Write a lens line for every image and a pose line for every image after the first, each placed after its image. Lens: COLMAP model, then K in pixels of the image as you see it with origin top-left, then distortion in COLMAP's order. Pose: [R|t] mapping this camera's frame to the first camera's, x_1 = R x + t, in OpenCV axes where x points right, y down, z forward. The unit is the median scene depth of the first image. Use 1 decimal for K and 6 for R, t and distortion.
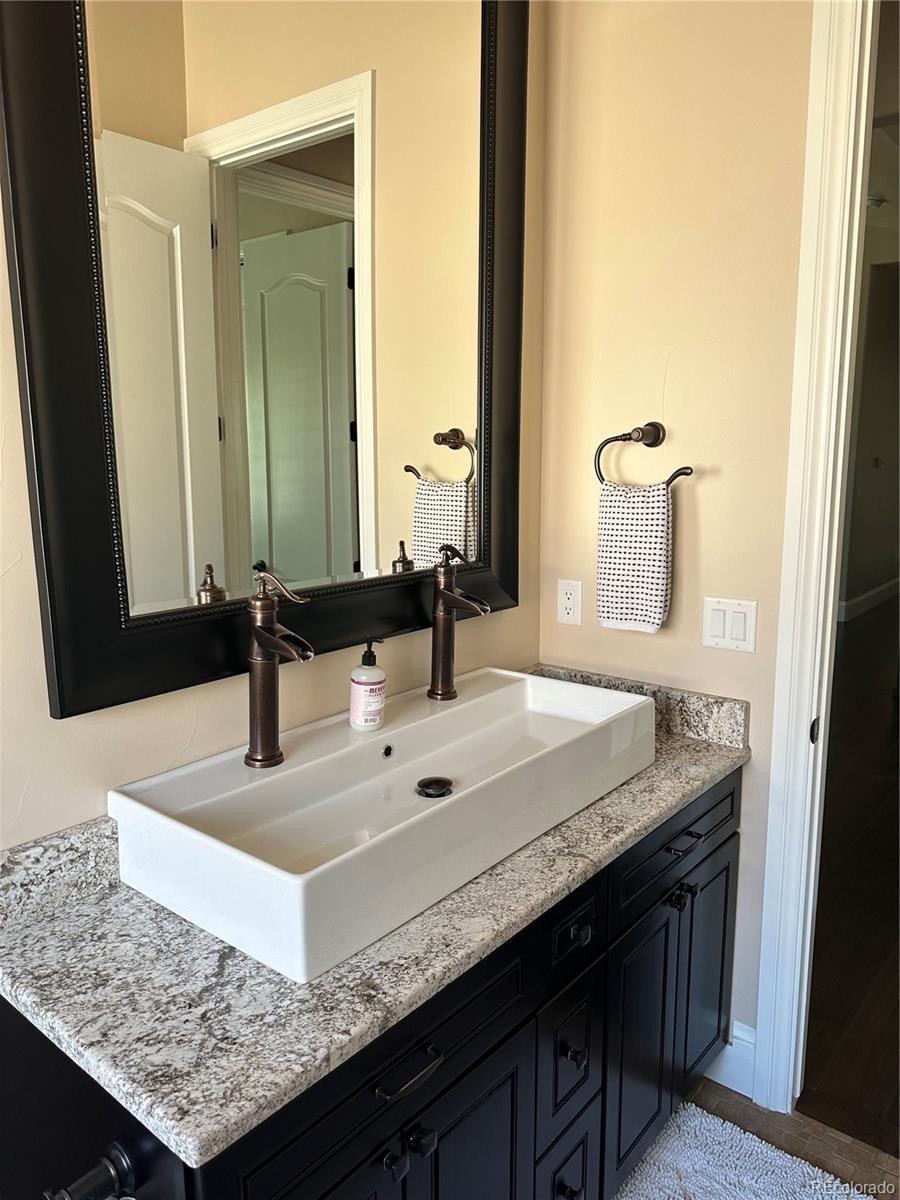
lens RADIAL K [[835.8, 0, 451.9], [0, 835.8, 599.5], [0, 0, 1]] dist [0.084293, -0.112874]
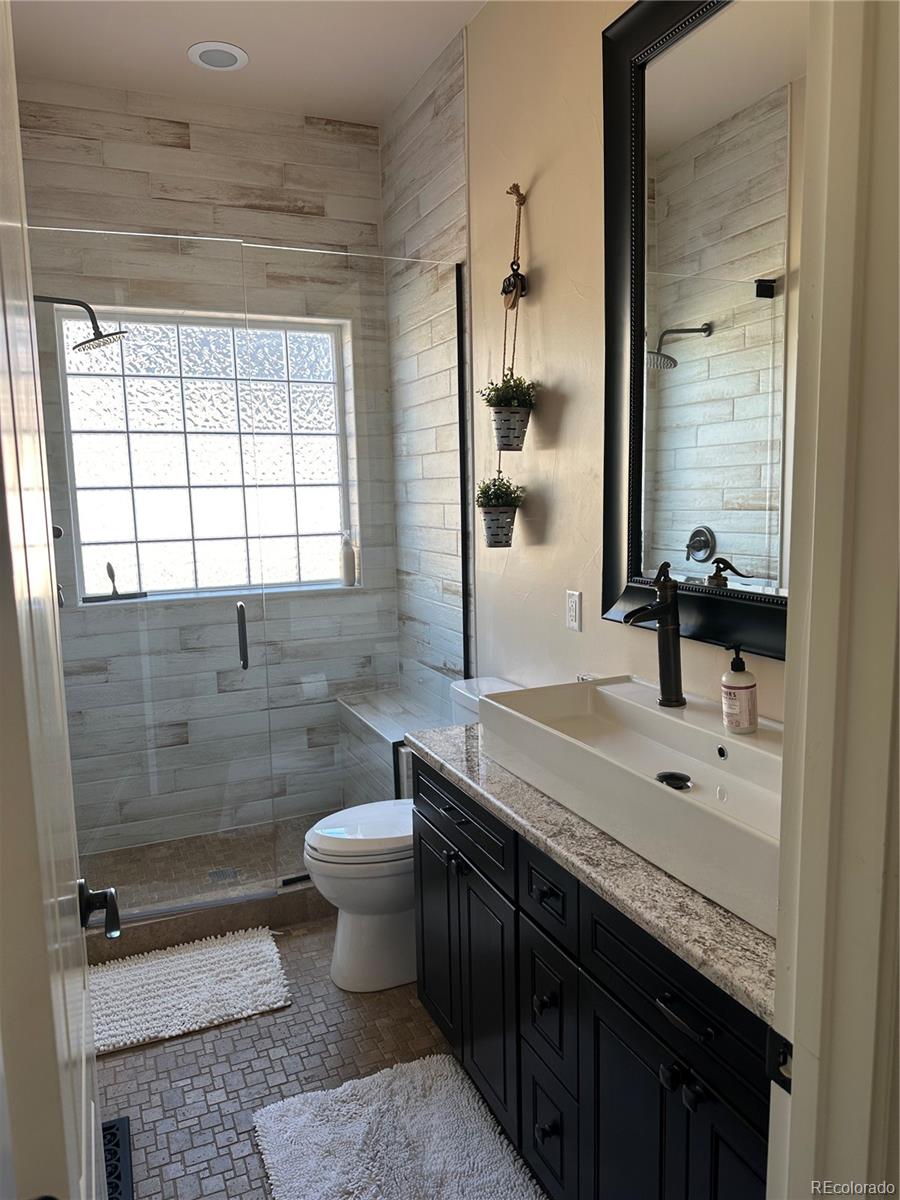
lens RADIAL K [[835.8, 0, 449.3], [0, 835.8, 600.7], [0, 0, 1]] dist [0.084293, -0.112874]
pose [[-0.470241, 0.125346, -0.873591, 1.045470], [-0.115339, 0.972644, 0.201644, -0.191888], [0.874968, 0.195581, -0.442920, 1.180934]]
